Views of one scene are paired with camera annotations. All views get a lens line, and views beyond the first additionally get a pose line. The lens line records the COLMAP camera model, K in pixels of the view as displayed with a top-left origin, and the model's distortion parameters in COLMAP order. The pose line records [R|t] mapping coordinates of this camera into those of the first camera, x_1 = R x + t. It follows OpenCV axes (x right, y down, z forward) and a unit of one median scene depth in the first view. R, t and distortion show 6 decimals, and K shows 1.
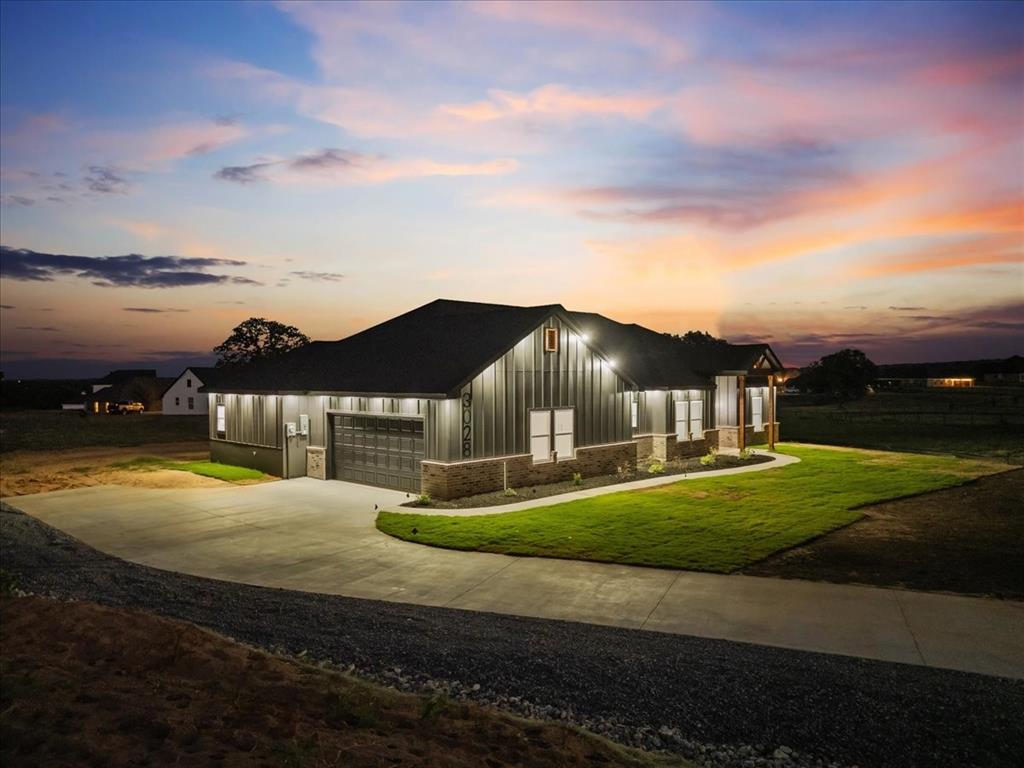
lens RADIAL K [[692.0, 0, 512.0], [0, 692.0, 384.0], [0, 0, 1]] dist [-0.001699, -0.002084]
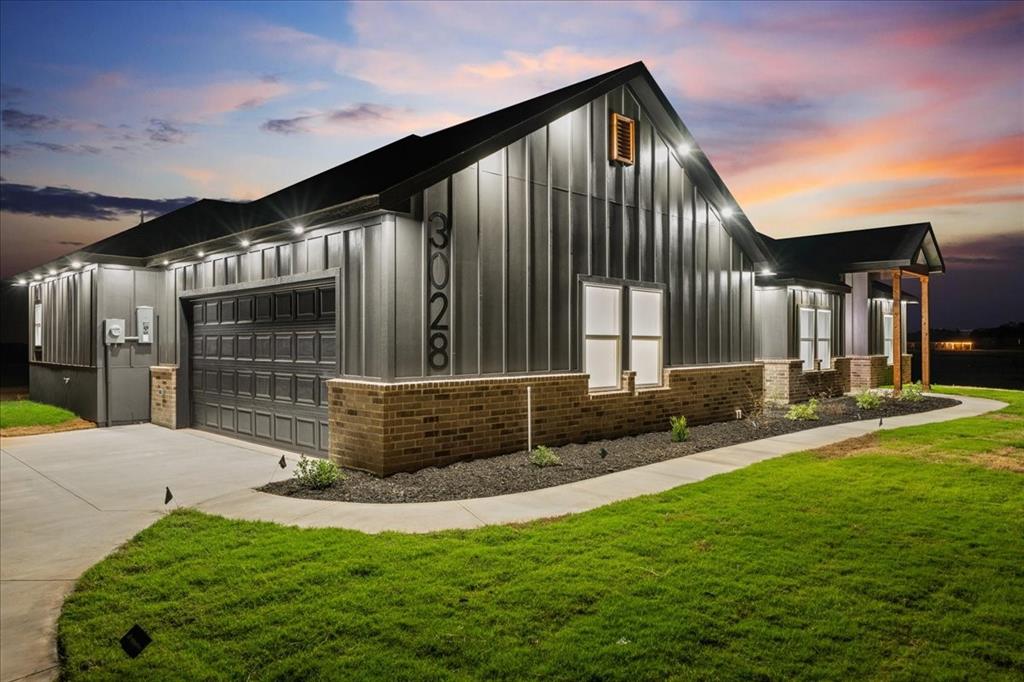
lens RADIAL K [[702.3, 0, 512.0], [0, 702.3, 341.0], [0, 0, 1]] dist [-0.036517, 0.001841]
pose [[0.999936, 0.003780, -0.010651, -0.015448], [-0.003816, 0.999987, -0.003439, 0.079487], [0.010638, 0.003479, 0.999937, 0.518149]]
